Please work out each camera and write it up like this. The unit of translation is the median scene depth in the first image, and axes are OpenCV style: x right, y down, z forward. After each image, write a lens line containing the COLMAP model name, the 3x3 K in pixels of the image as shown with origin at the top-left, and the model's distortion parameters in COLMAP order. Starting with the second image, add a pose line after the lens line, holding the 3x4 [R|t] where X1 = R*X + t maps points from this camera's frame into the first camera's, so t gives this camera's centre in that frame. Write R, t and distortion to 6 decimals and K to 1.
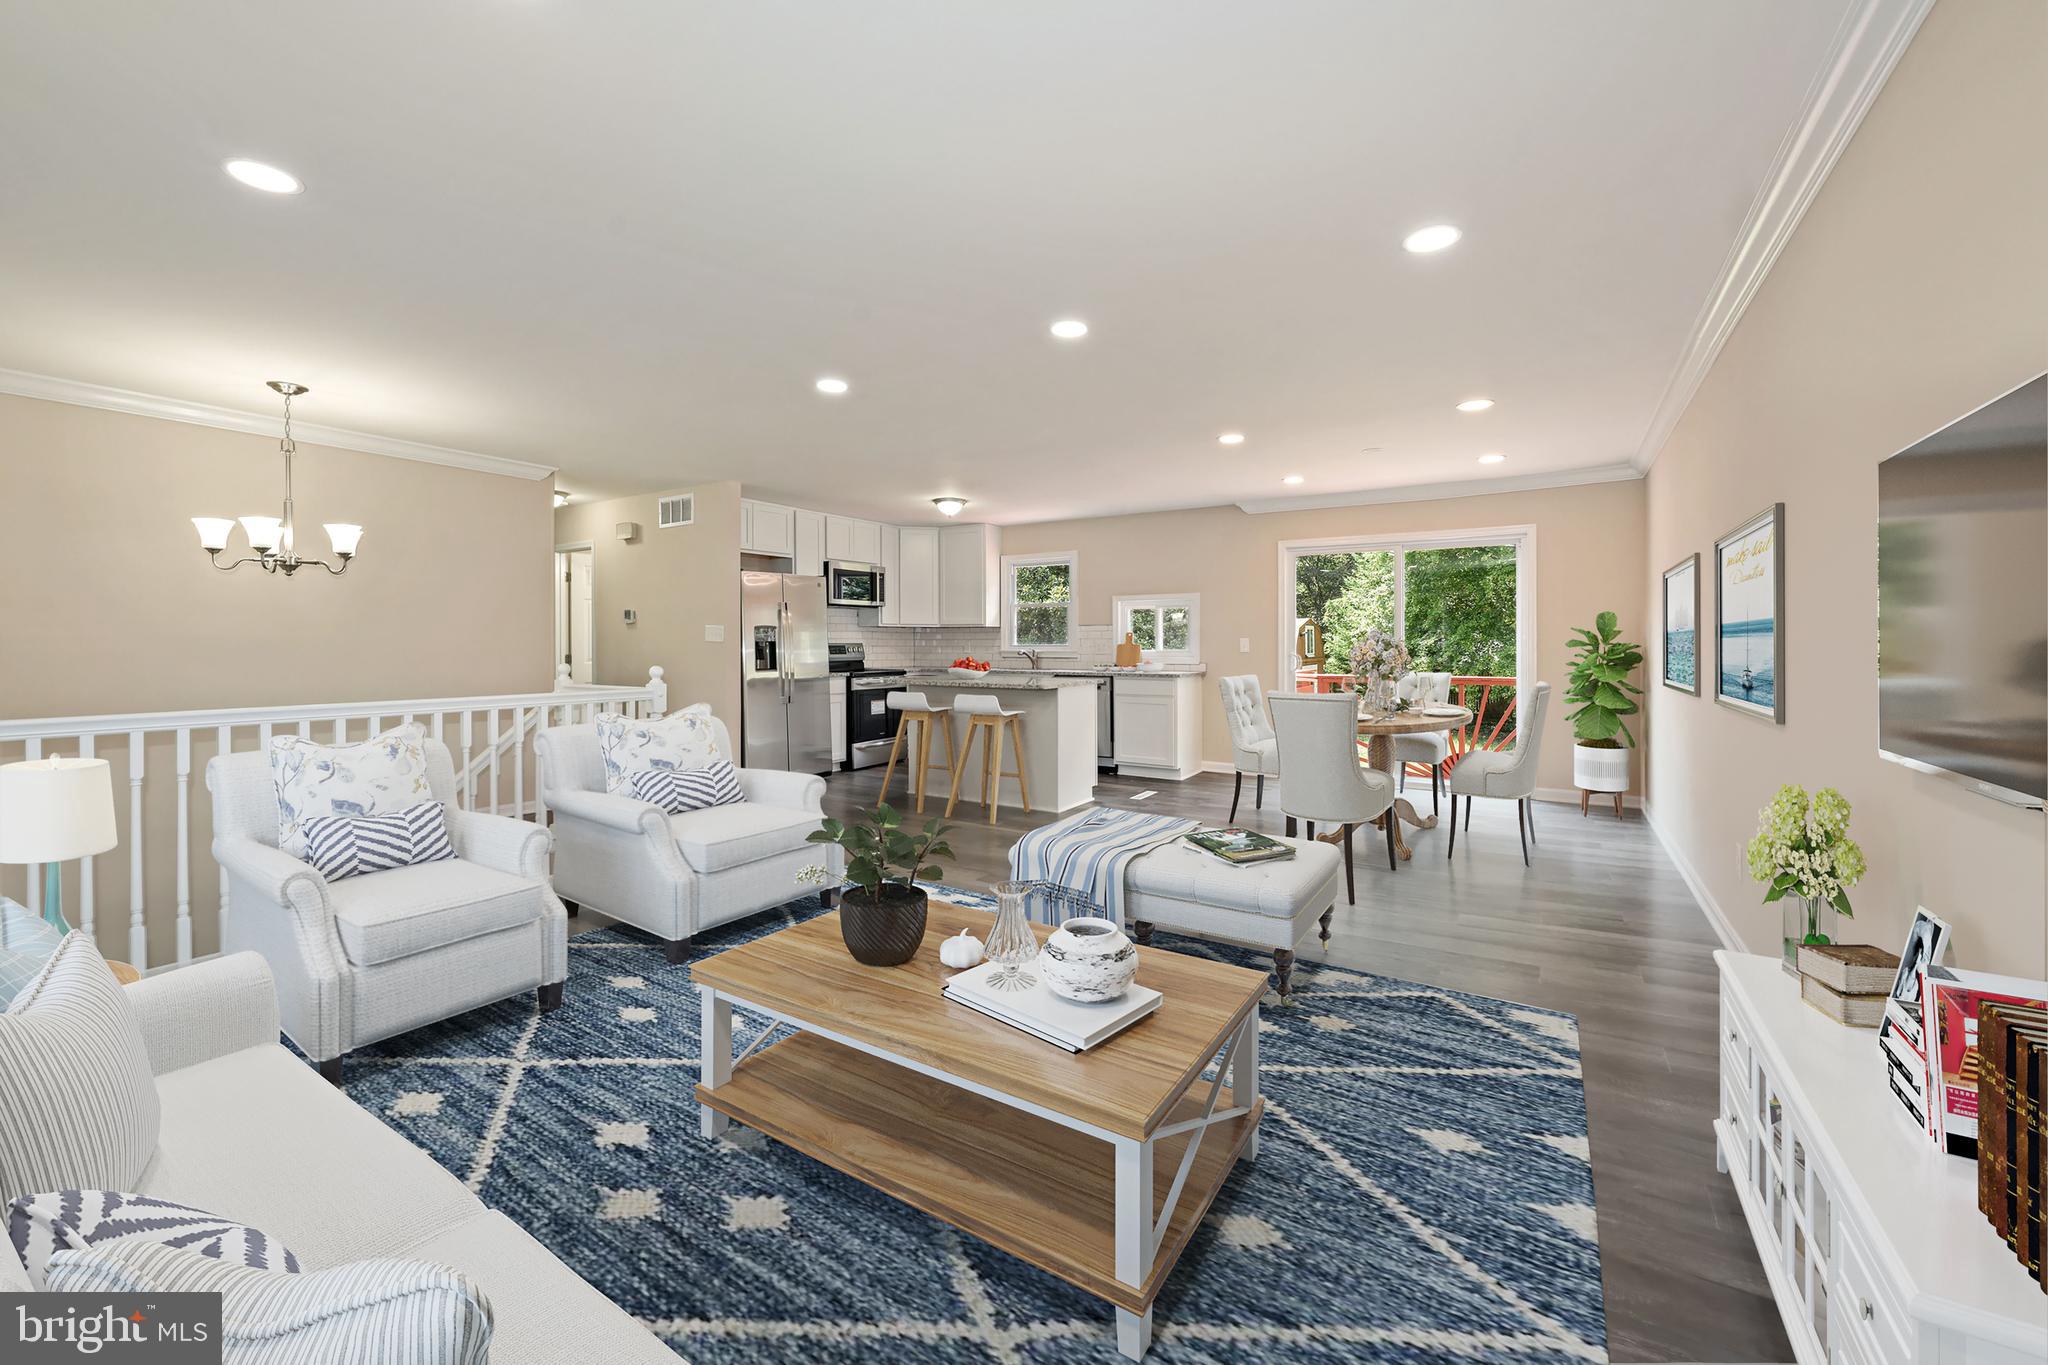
lens RADIAL K [[810.1, 0, 1026.2], [0, 810.1, 643.6], [0, 0, 1]] dist [0.000174, 0.000084]
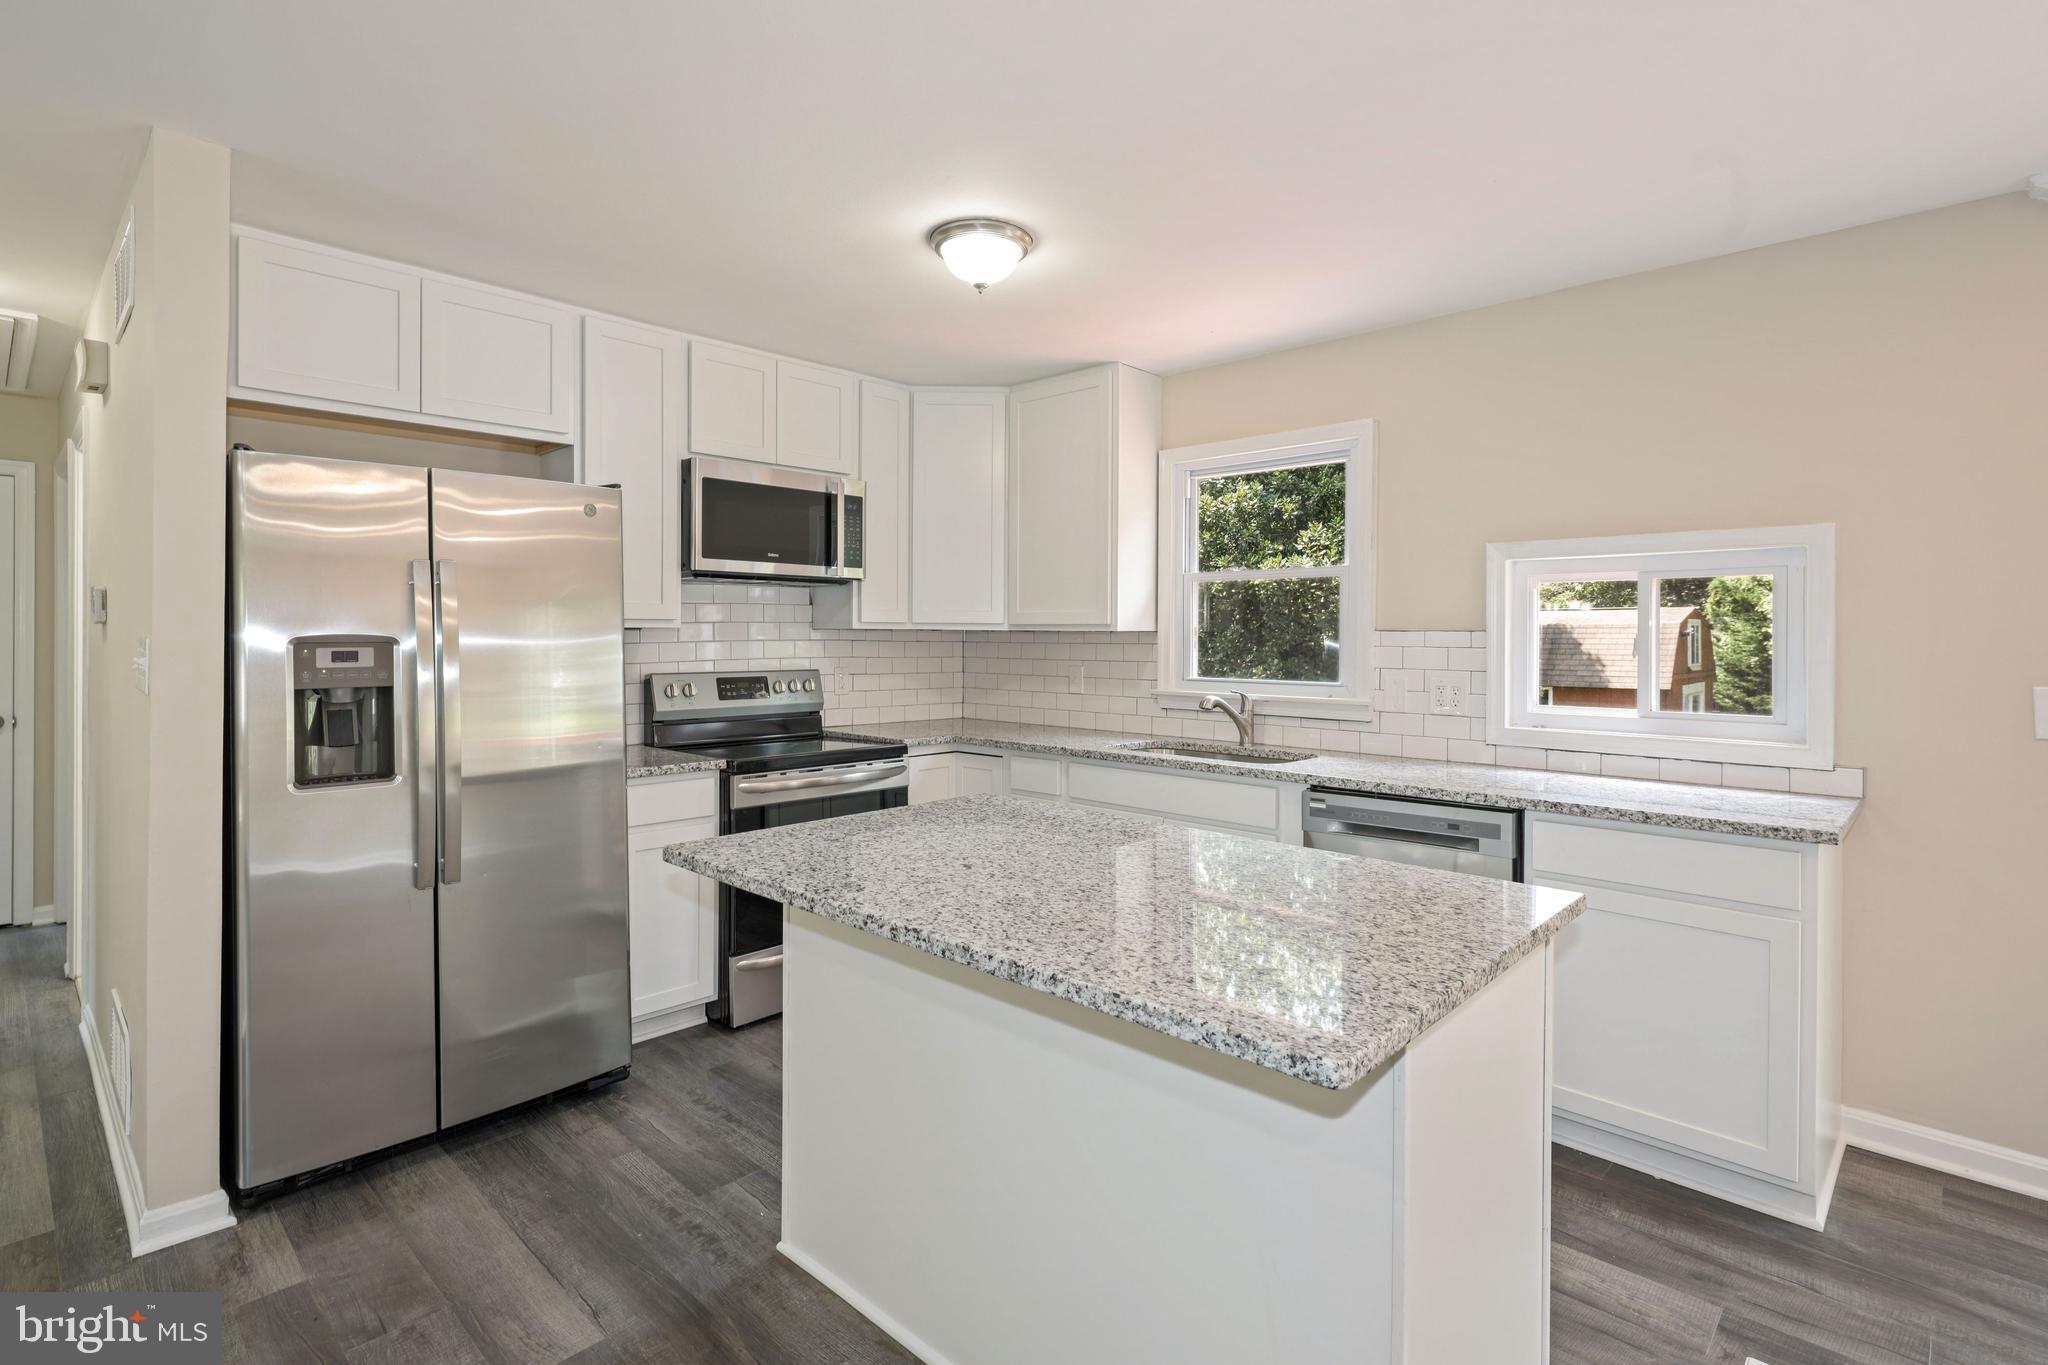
lens RADIAL K [[999.9, 0, 1024.6], [0, 999.9, 641.4], [0, 0, 1]] dist [0.001039, 0.000080]
pose [[0.980872, 0.007077, -0.194527, -0.001391], [-0.006324, 0.999970, 0.004491, -0.046075], [0.194553, -0.003175, 0.980887, 1.372986]]
